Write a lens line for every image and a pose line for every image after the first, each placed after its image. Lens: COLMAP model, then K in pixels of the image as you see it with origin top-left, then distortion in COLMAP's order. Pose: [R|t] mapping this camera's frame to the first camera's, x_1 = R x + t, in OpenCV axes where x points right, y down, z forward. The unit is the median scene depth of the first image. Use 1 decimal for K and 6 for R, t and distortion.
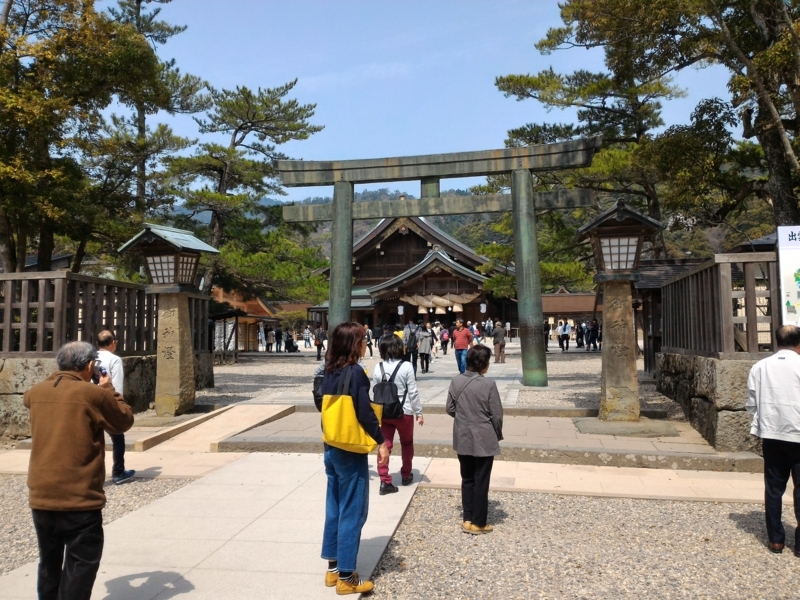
lens RADIAL K [[682.4, 0, 400.6], [0, 682.4, 301.6], [0, 0, 1]] dist [0.008779, -0.001482]
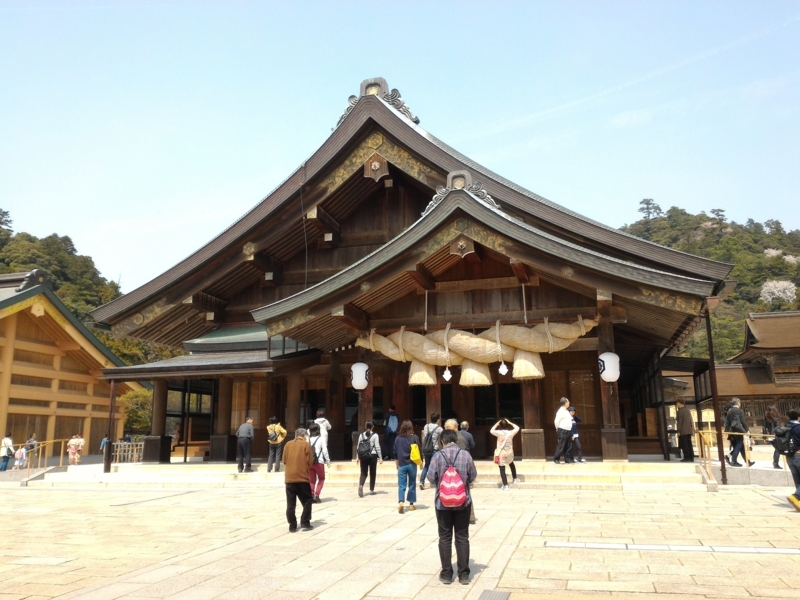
lens RADIAL K [[682.4, 0, 397.6], [0, 682.4, 295.7], [0, 0, 1]] dist [0.008779, -0.001482]
pose [[0.997734, -0.011606, -0.066271, 0.043275], [0.001916, 0.989512, -0.144440, 0.022515], [0.067253, 0.143985, 0.987292, 0.663772]]
